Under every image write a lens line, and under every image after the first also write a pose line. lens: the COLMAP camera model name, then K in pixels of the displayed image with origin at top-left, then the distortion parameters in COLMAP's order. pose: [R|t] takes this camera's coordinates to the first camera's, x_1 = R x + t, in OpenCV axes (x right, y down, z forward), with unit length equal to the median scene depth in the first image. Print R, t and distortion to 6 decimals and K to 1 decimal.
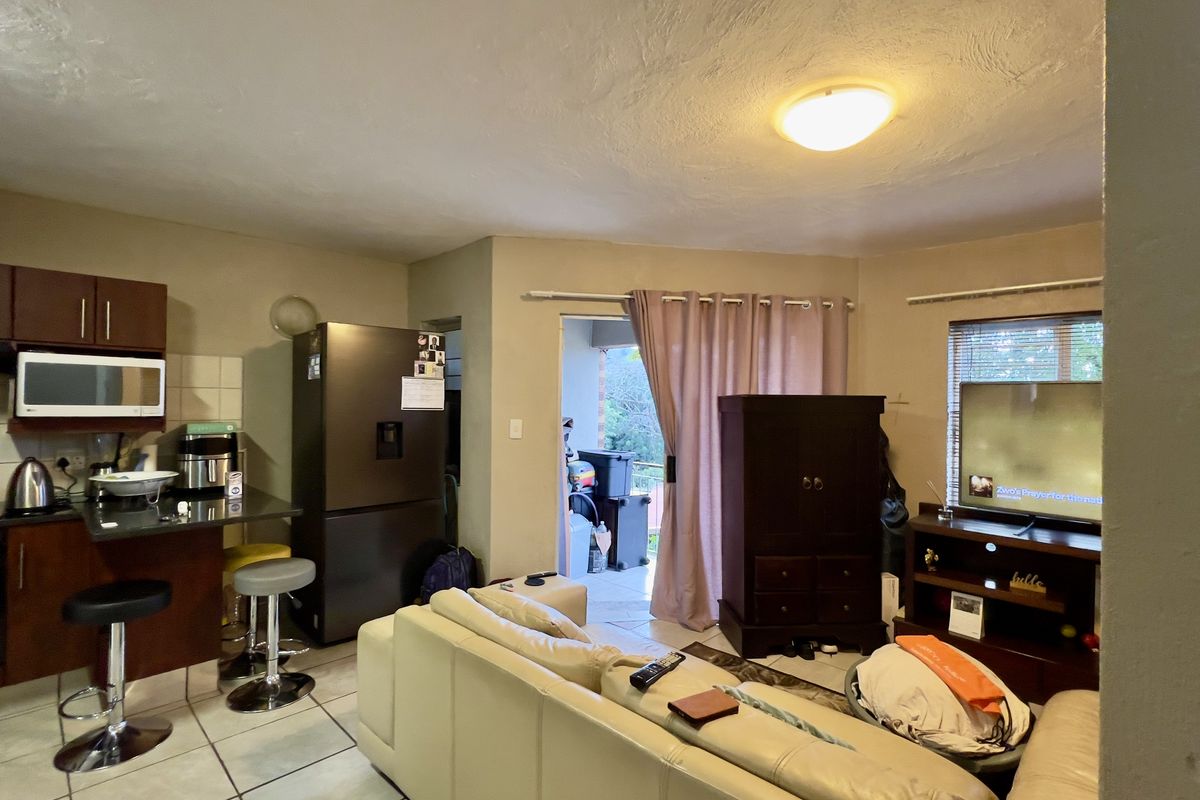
lens RADIAL K [[570.0, 0, 596.4], [0, 570.0, 395.2], [0, 0, 1]] dist [-0.000930, 0.000816]
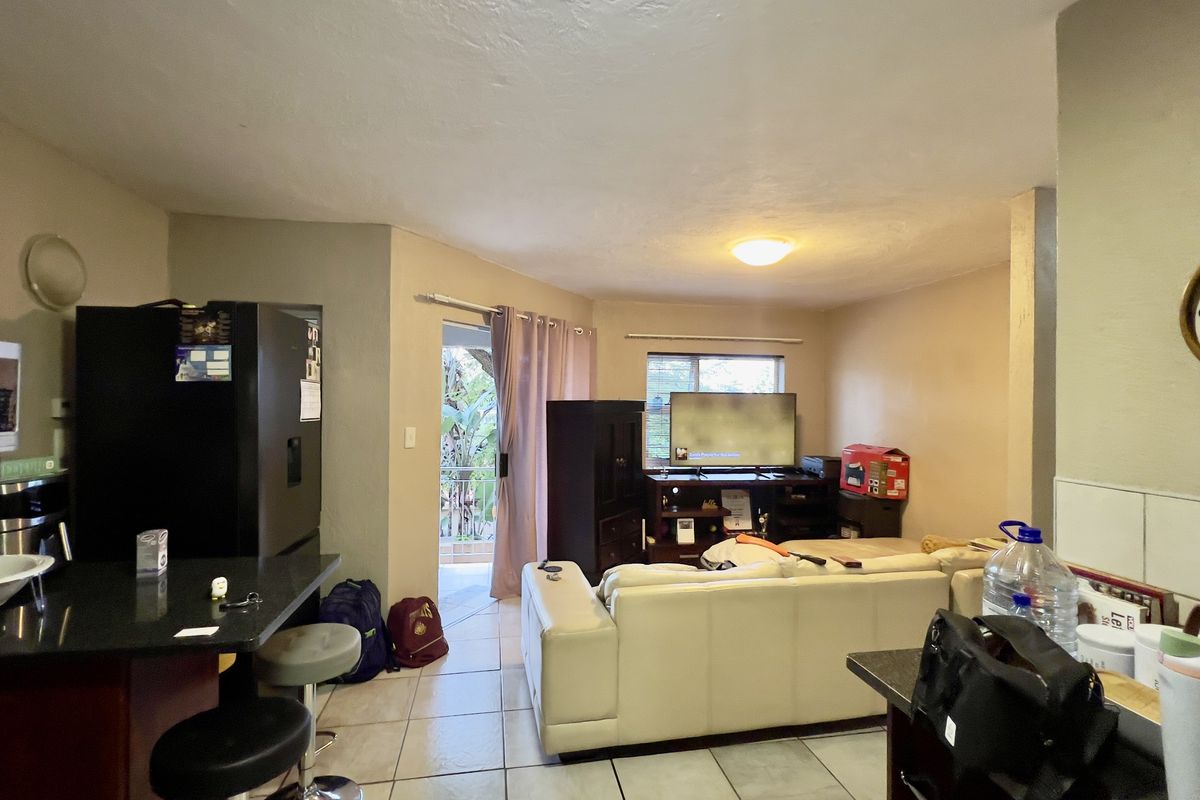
lens RADIAL K [[570.0, 0, 596.4], [0, 570.0, 395.2], [0, 0, 1]] dist [-0.000930, 0.000816]
pose [[0.574274, -0.000129, 0.818663, -0.857183], [-0.007562, 0.999956, 0.005462, -0.020686], [-0.818629, -0.009328, 0.574248, 0.247932]]
